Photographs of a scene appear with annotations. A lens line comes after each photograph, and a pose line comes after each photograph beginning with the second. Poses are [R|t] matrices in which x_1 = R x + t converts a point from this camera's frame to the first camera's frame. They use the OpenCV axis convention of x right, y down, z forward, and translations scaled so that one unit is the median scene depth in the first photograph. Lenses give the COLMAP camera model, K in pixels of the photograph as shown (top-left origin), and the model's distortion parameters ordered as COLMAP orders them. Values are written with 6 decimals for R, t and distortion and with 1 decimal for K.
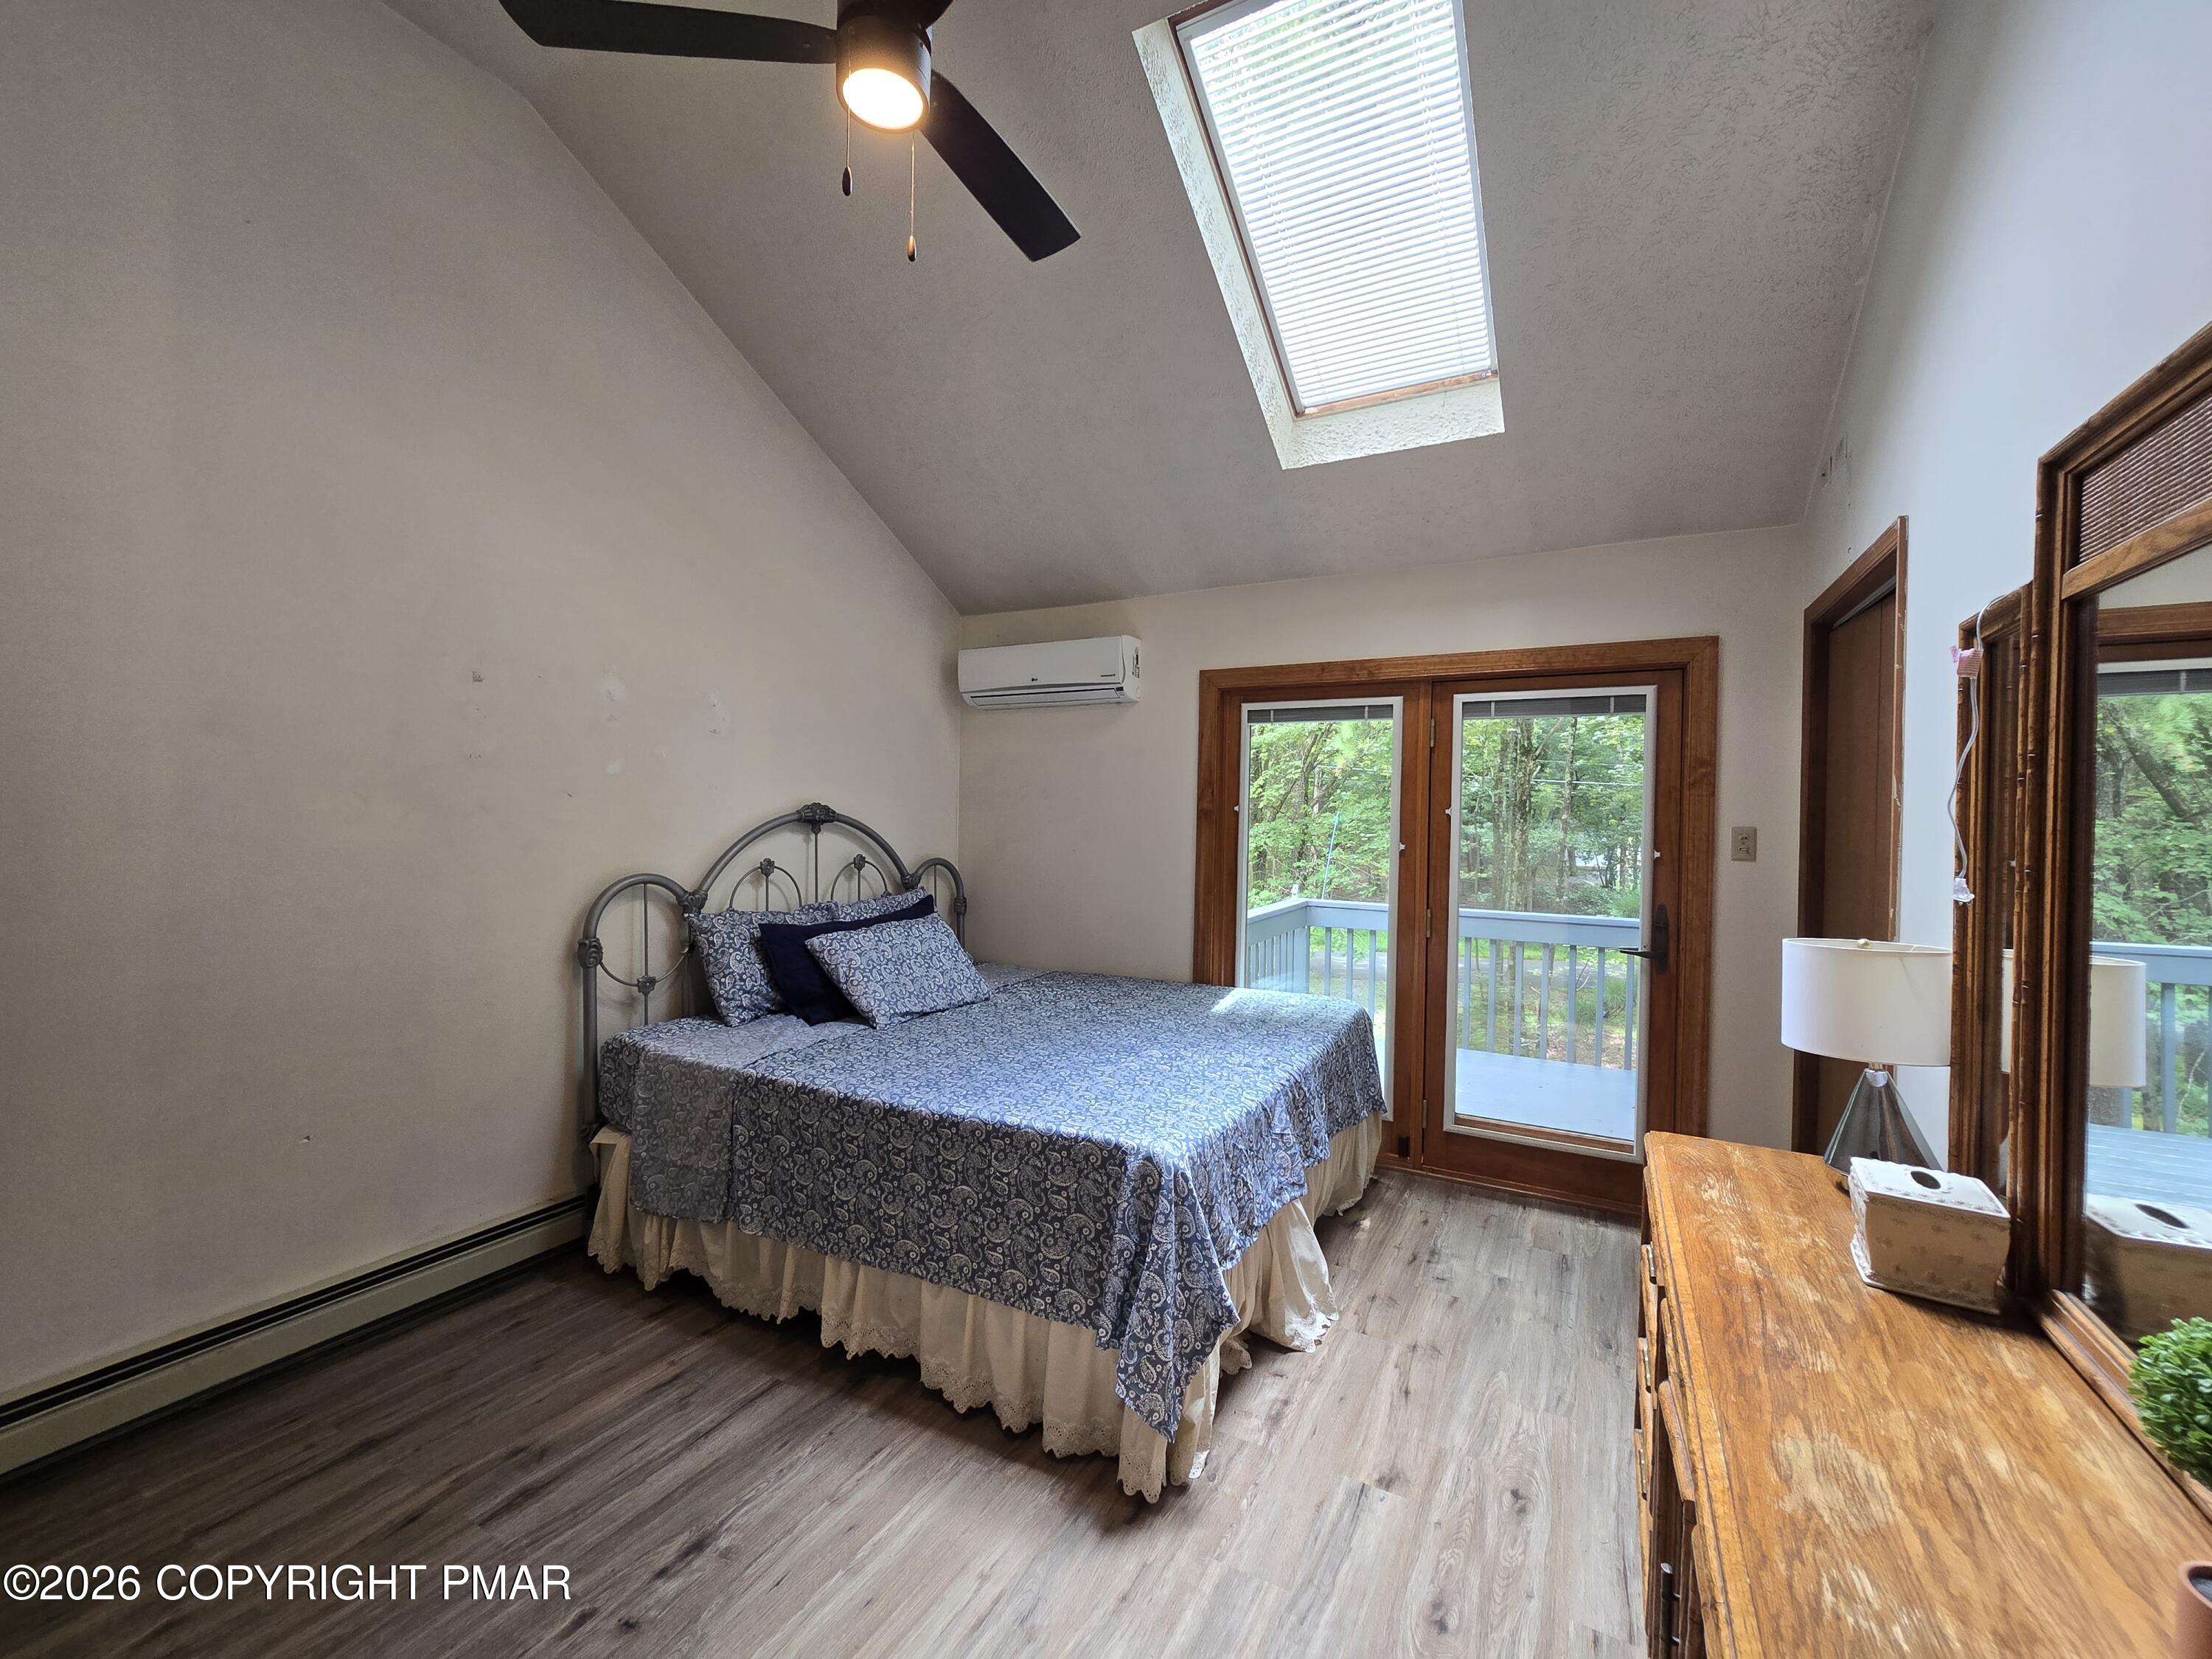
lens RADIAL K [[908.4, 0, 1117.8], [0, 908.4, 825.3], [0, 0, 1]] dist [-0.003014, -0.000252]
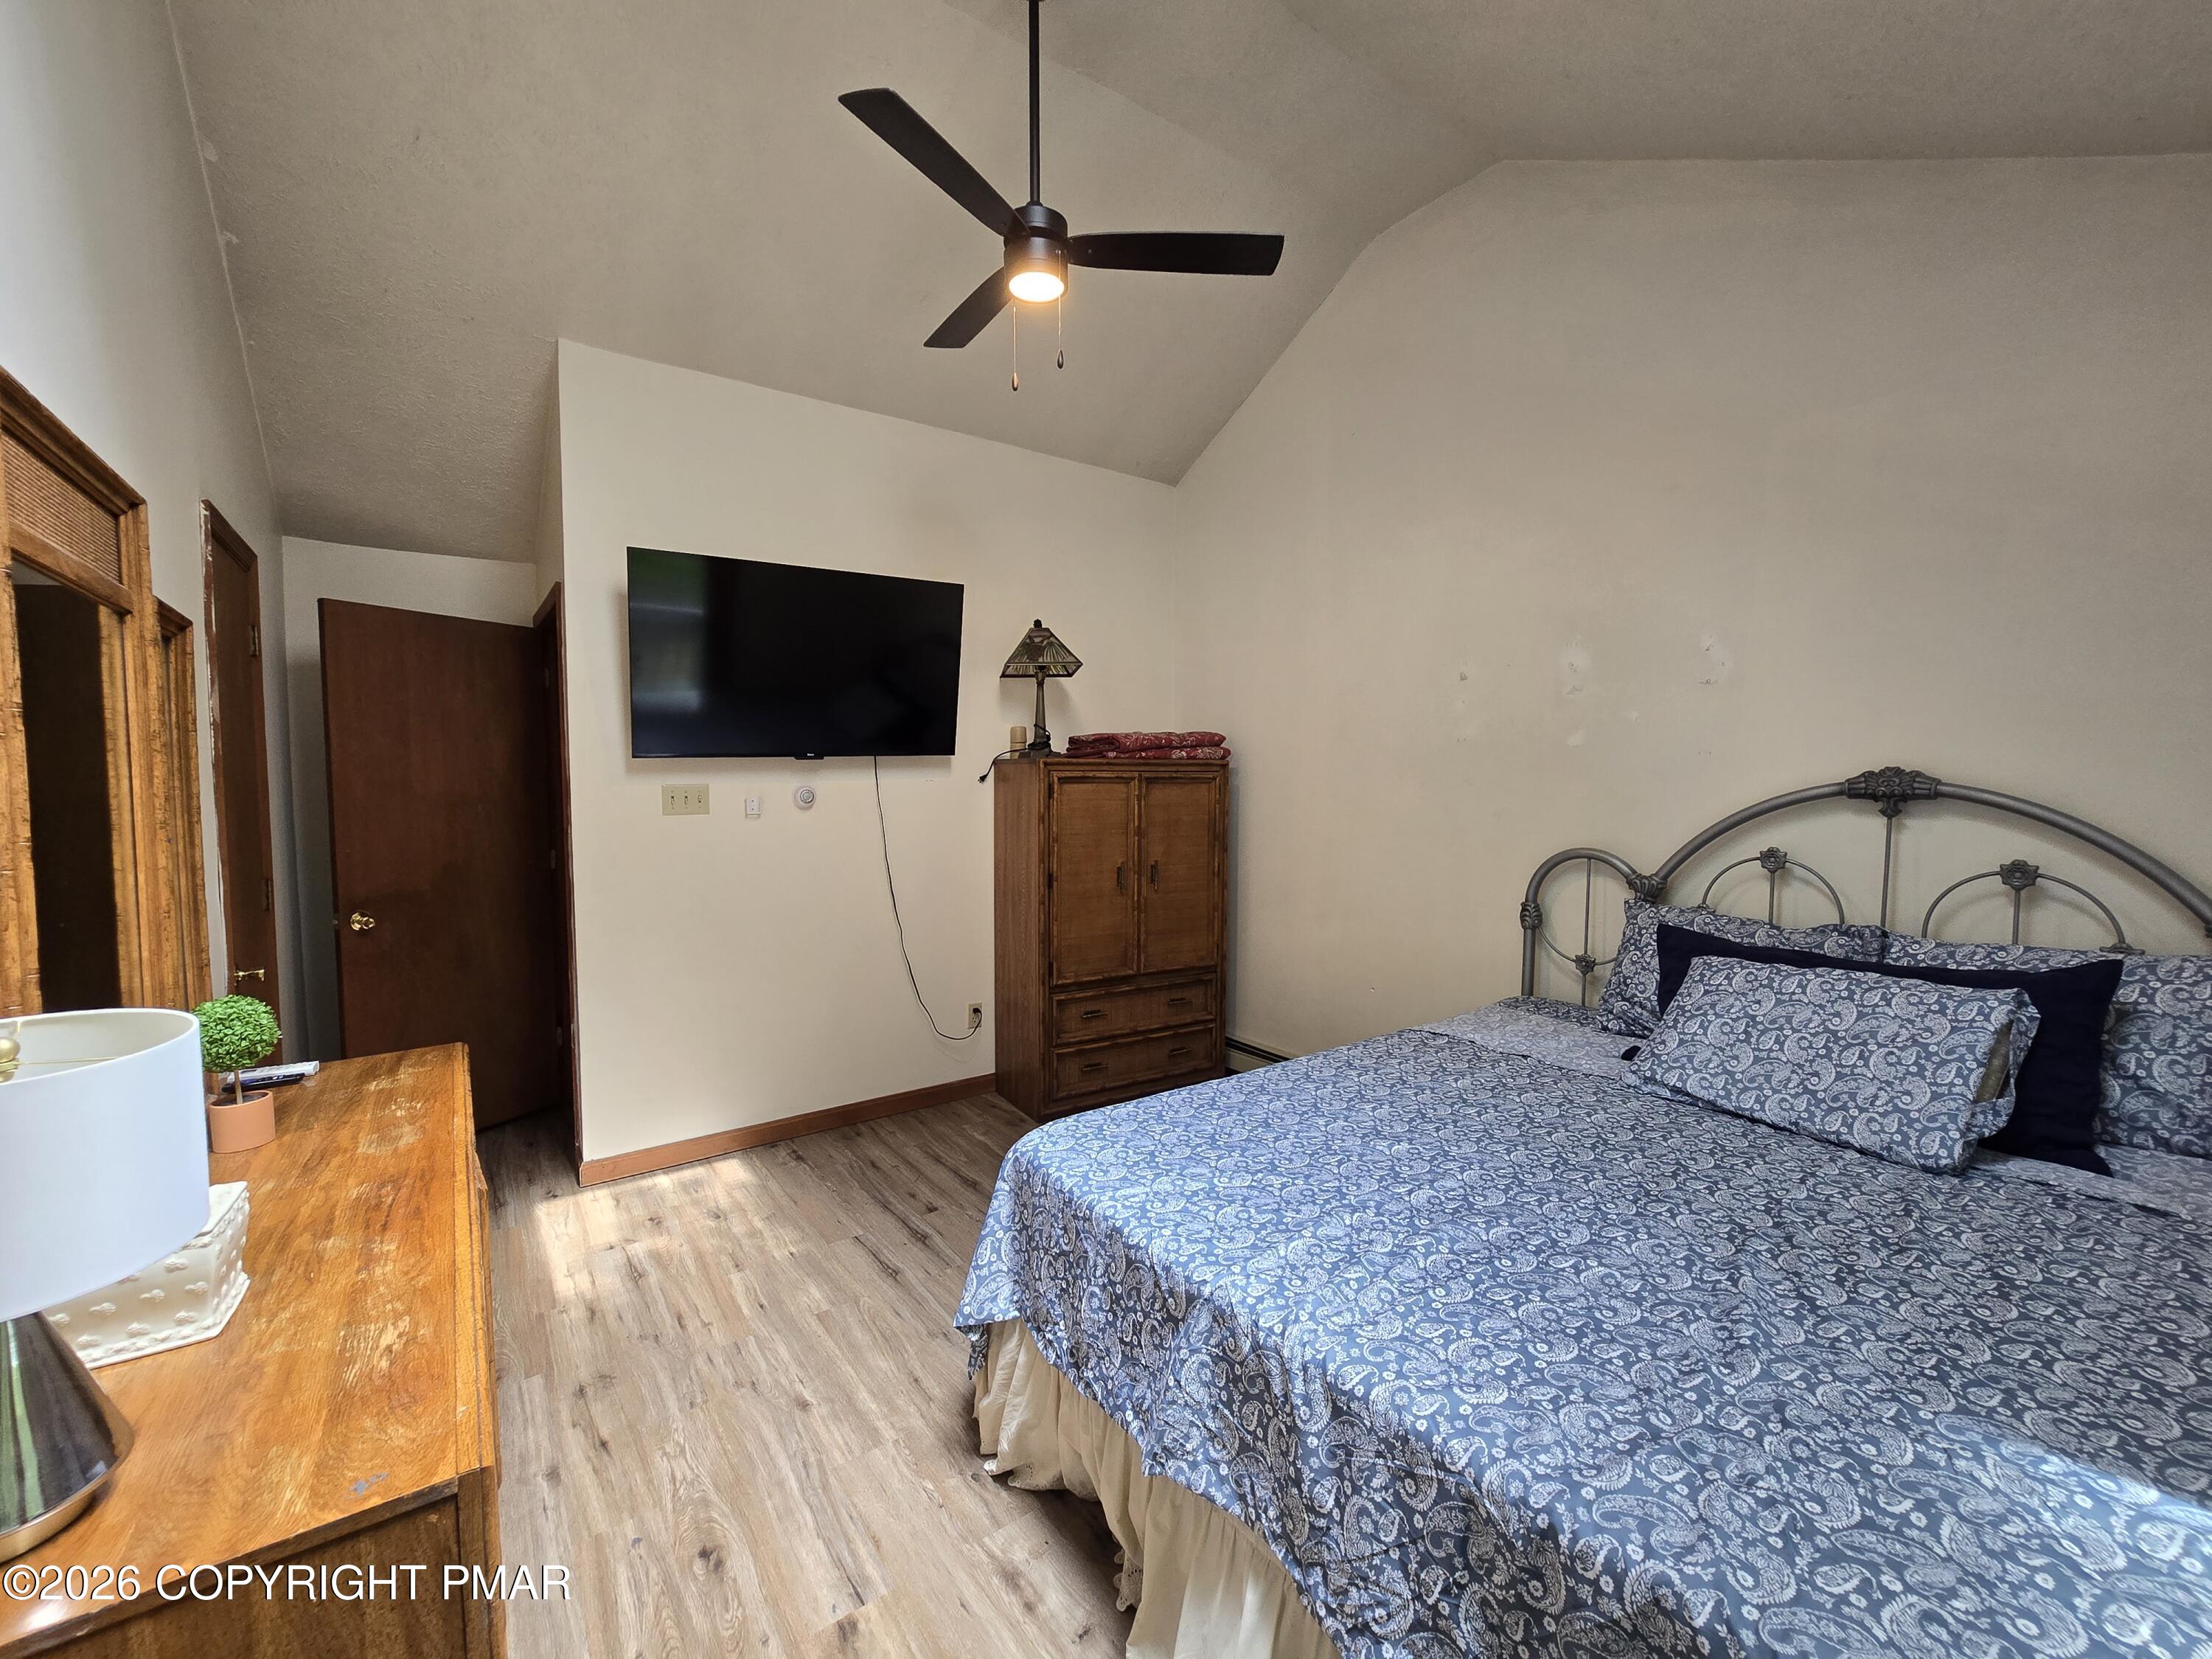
lens RADIAL K [[908.4, 0, 1117.8], [0, 908.4, 825.3], [0, 0, 1]] dist [-0.003014, -0.000252]
pose [[-0.434915, 0.033776, -0.899838, 0.906352], [-0.012264, 0.998981, 0.043425, -0.011818], [0.900388, 0.029922, -0.434058, 1.581686]]
